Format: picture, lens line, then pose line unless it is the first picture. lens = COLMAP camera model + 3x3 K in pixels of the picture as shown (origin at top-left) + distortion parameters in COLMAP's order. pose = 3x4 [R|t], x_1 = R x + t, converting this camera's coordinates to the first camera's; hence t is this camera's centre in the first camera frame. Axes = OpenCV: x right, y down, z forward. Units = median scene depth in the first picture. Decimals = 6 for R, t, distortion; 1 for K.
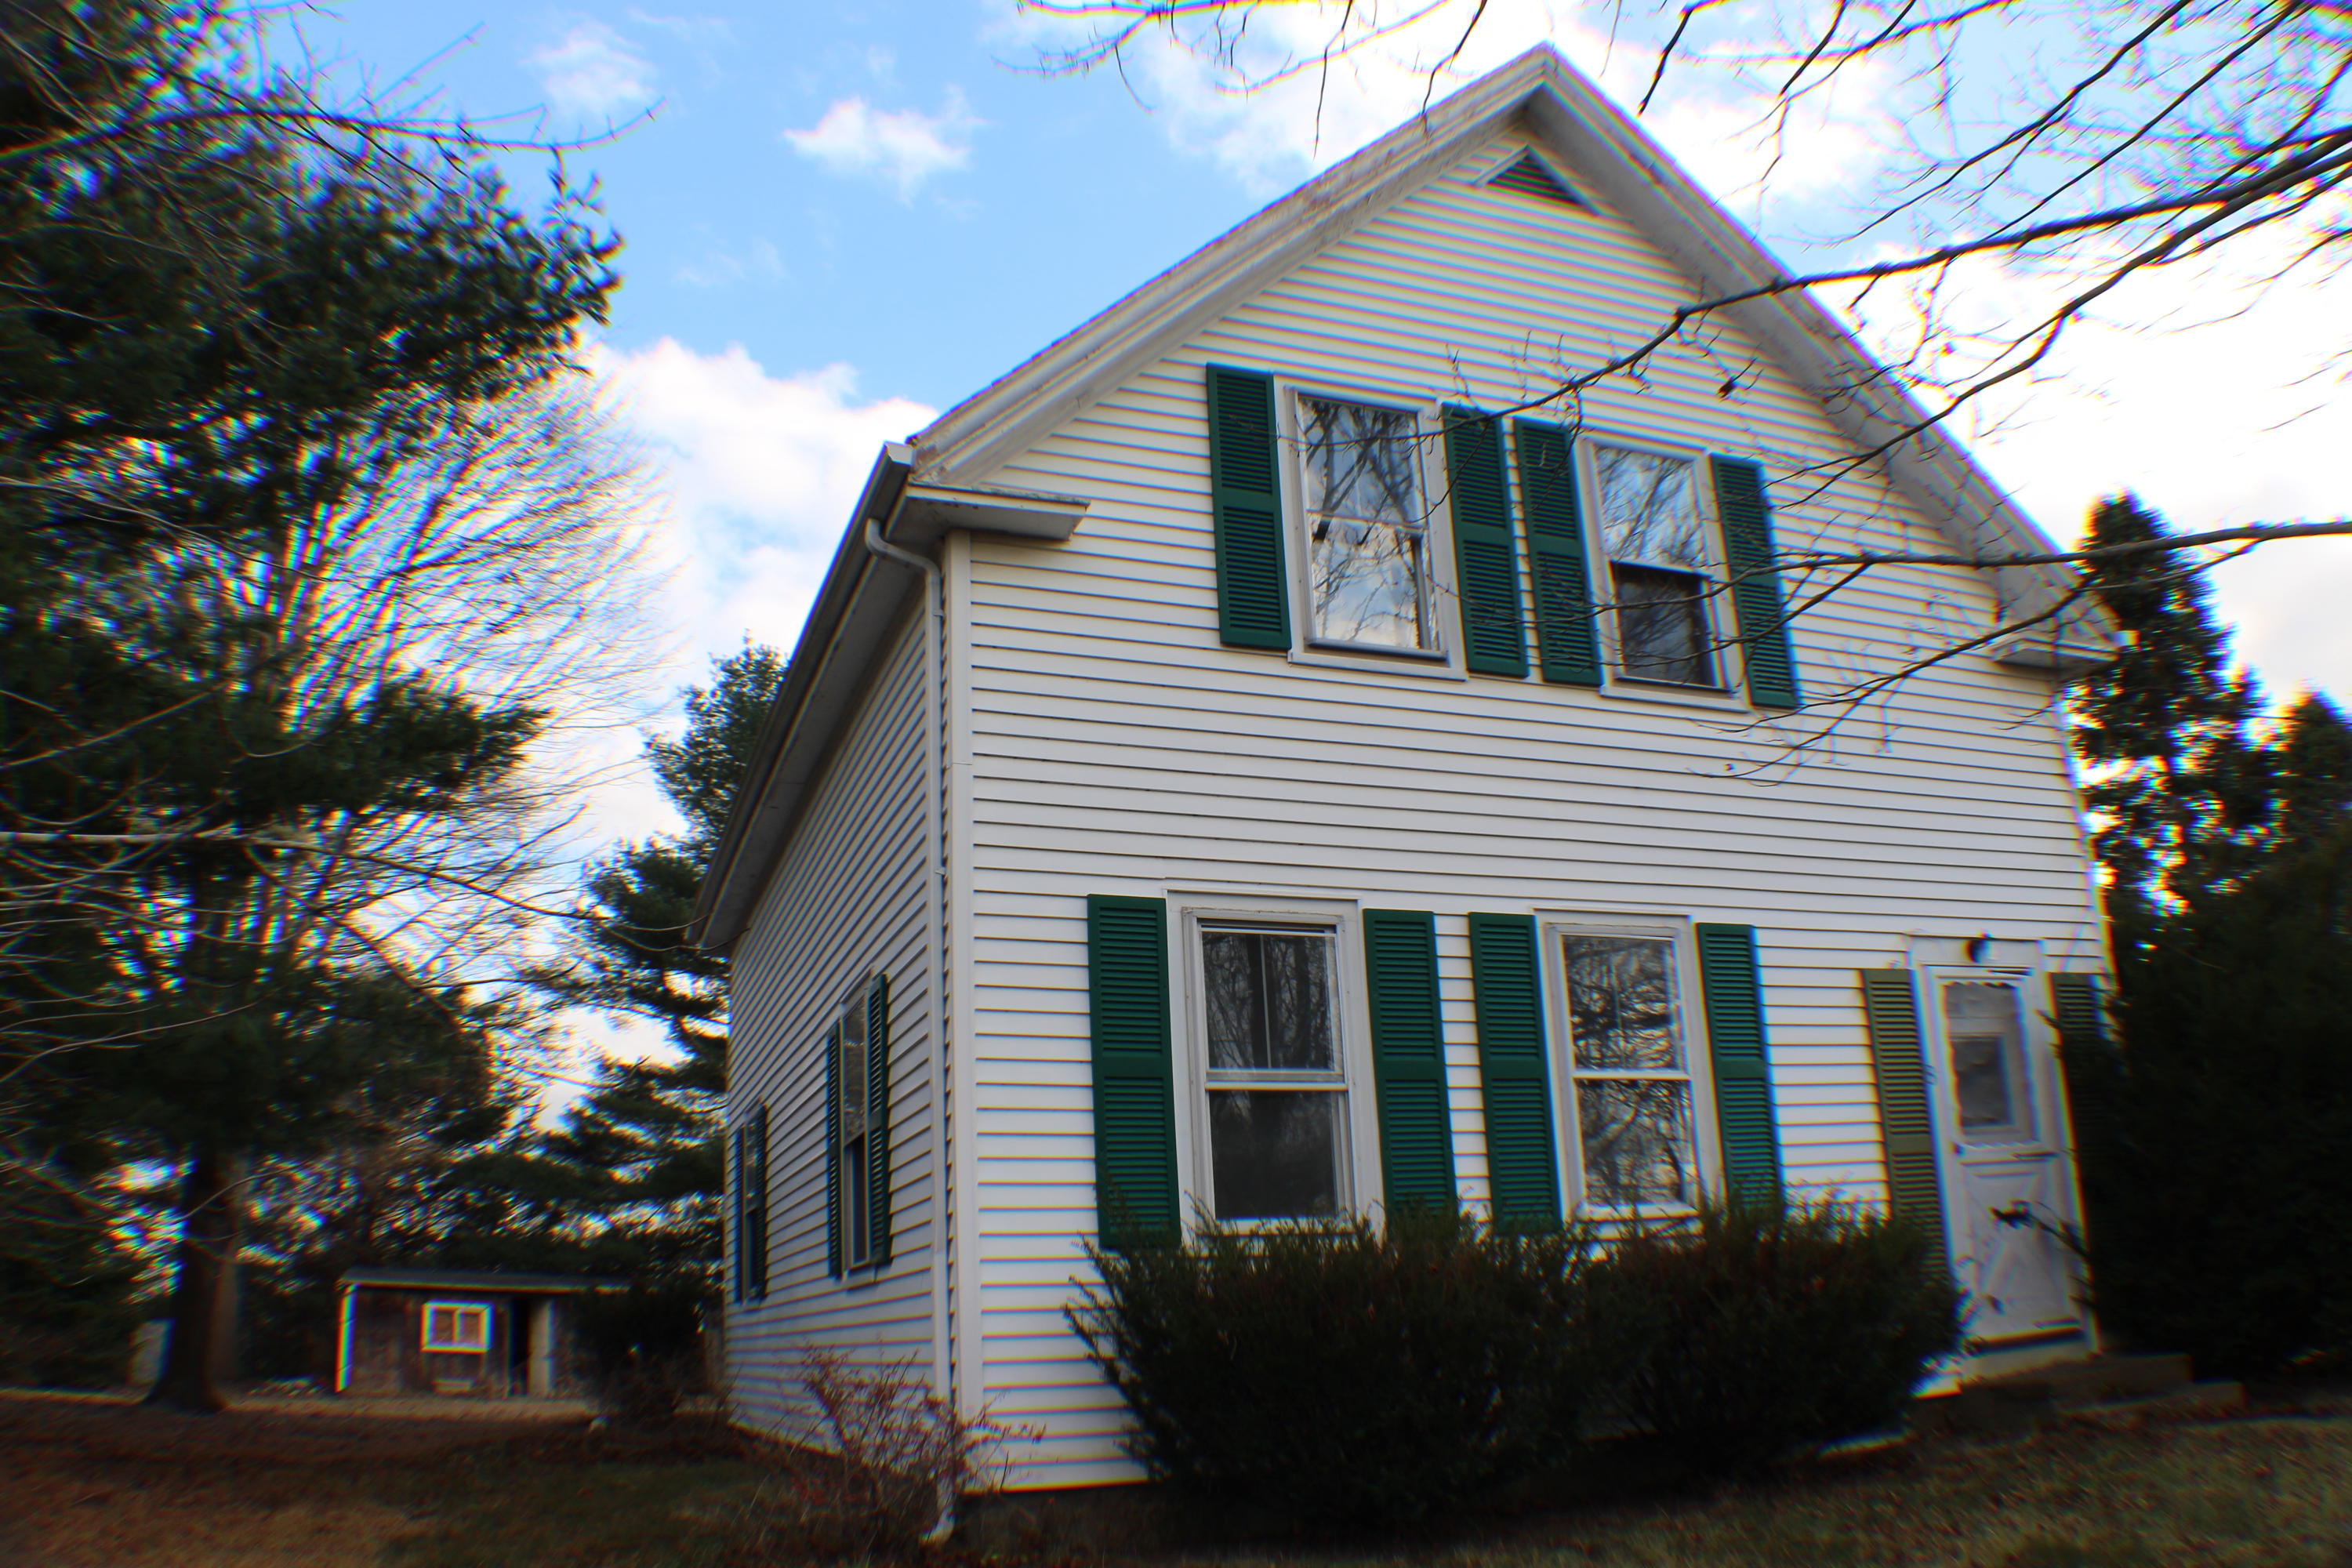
lens RADIAL K [[1793.1, 0, 1176.0], [0, 1793.1, 784.0], [0, 0, 1]] dist [-0.235637, 0.077096]
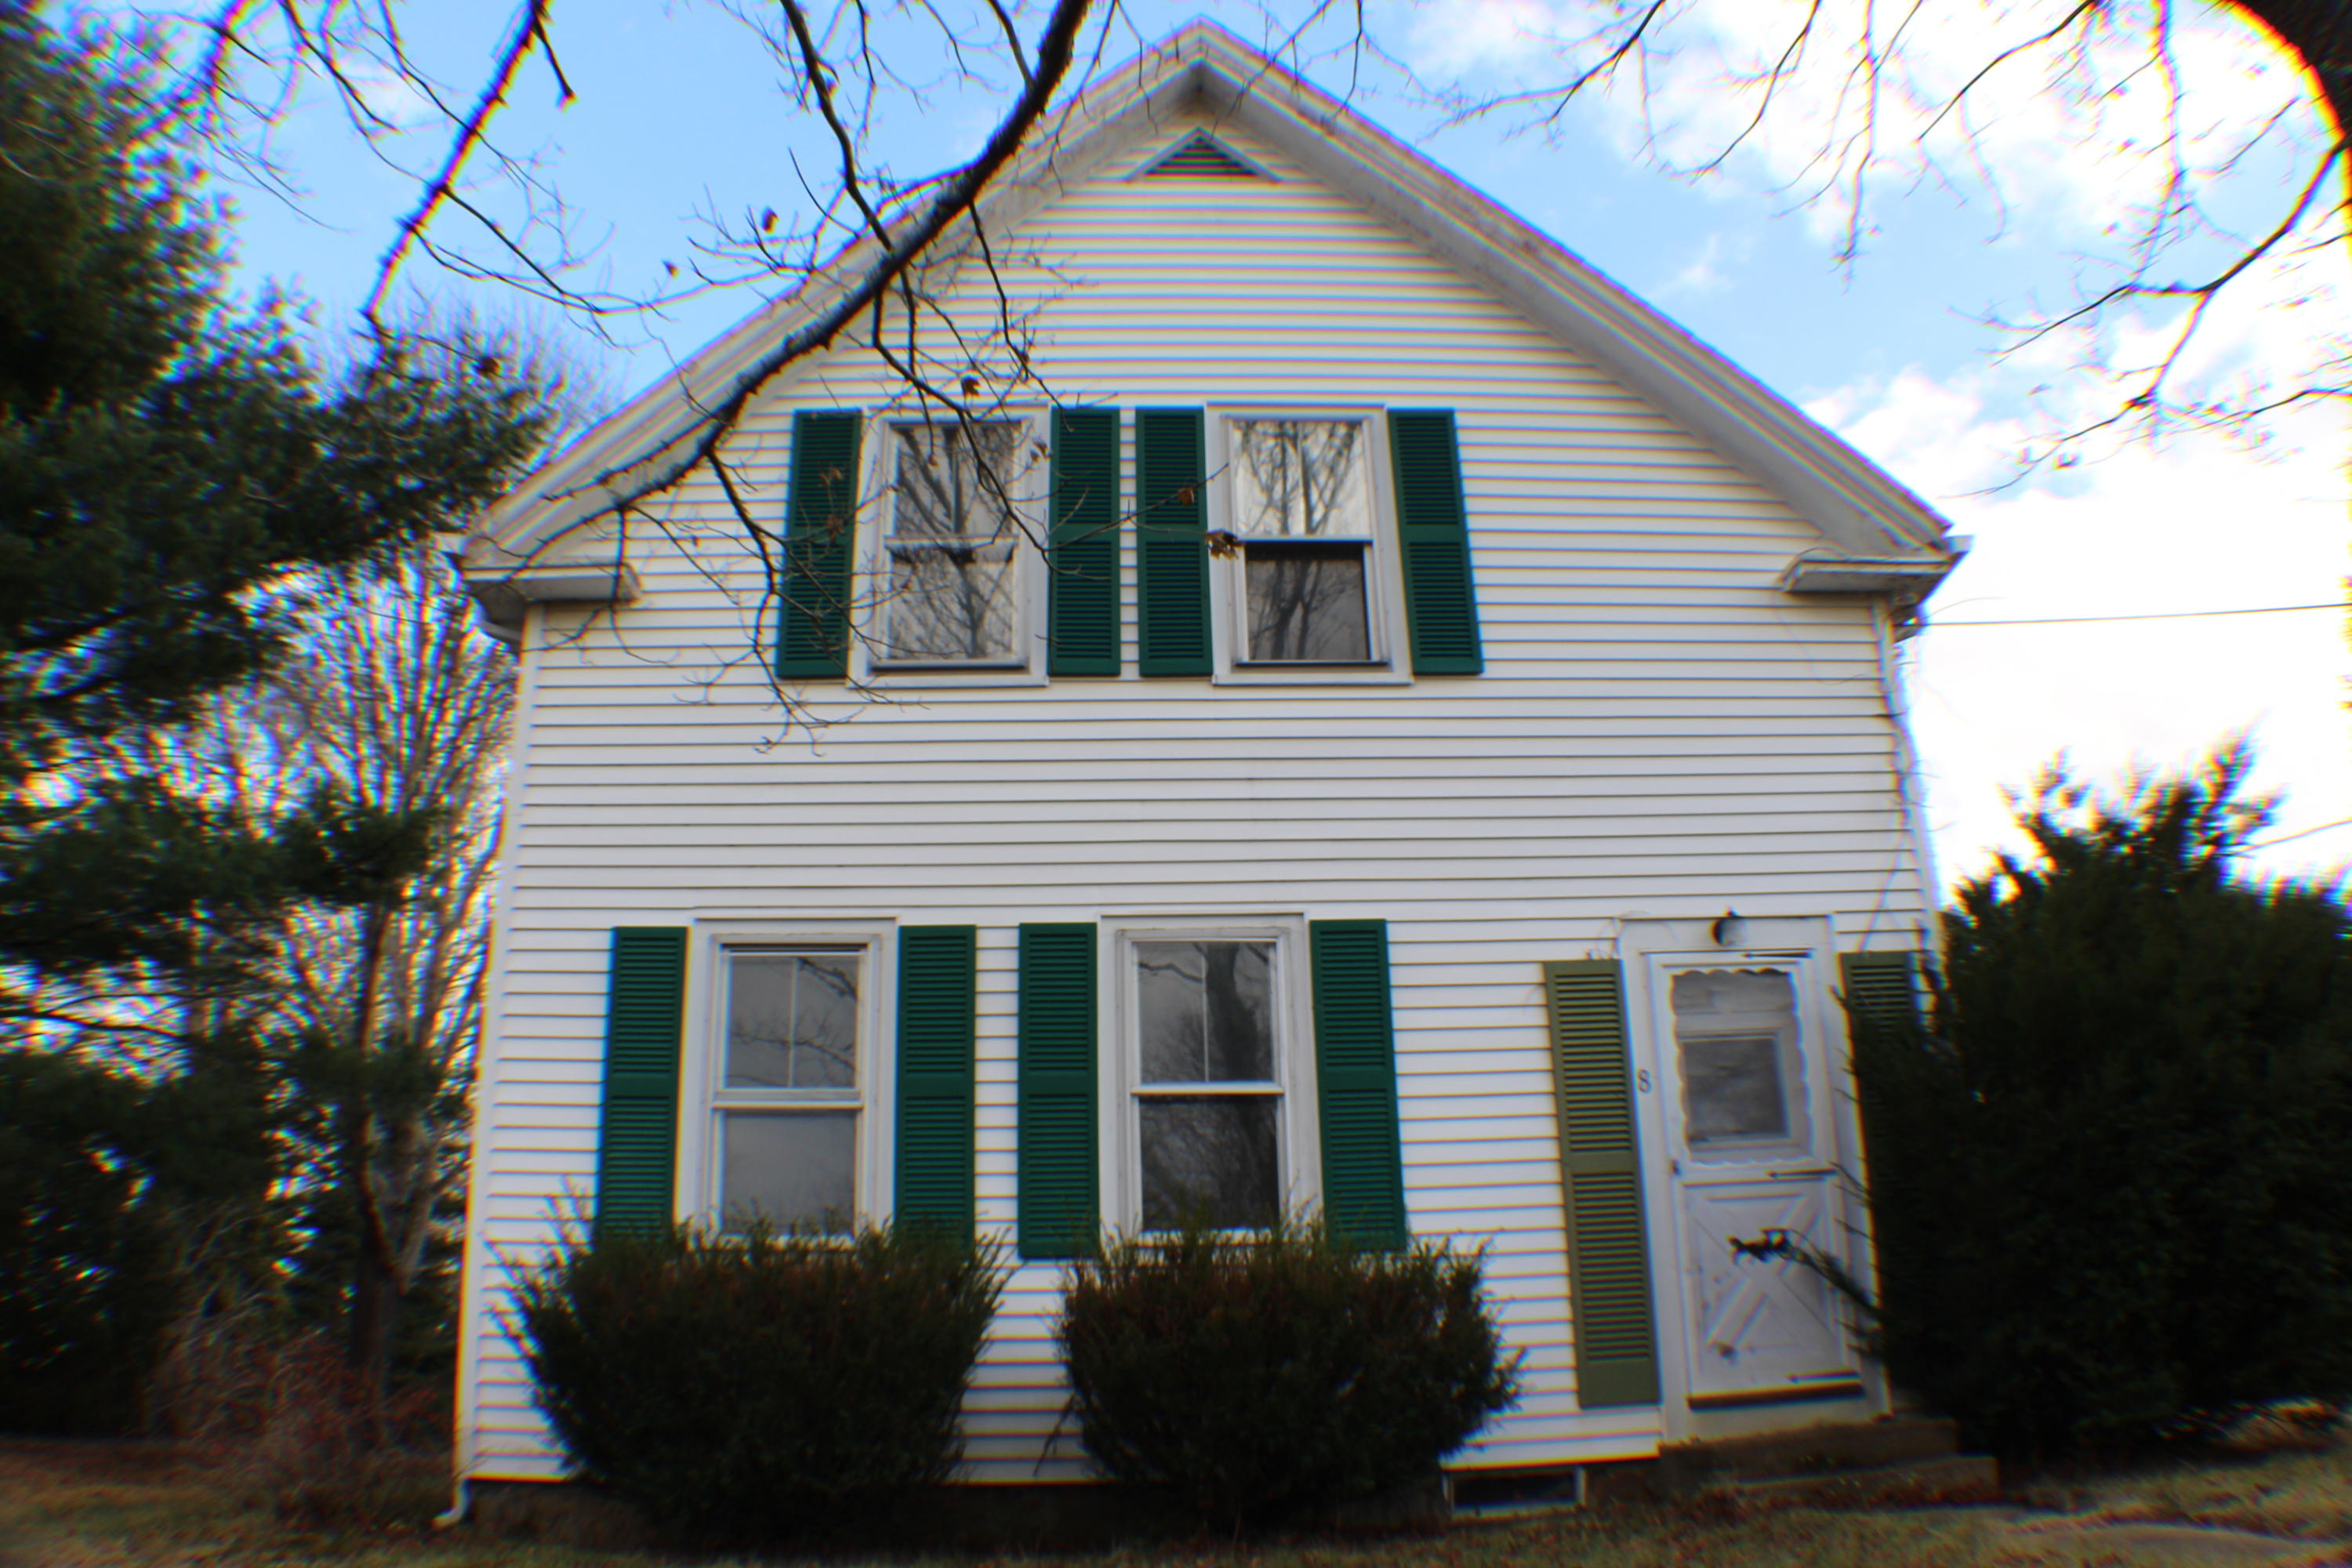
lens RADIAL K [[1793.1, 0, 1176.0], [0, 1793.1, 784.0], [0, 0, 1]] dist [-0.235637, 0.077096]
pose [[0.949982, -0.093859, -0.297867, 0.503226], [0.081275, 0.995207, -0.054384, 0.052469], [0.301544, 0.027454, 0.953057, 0.092528]]
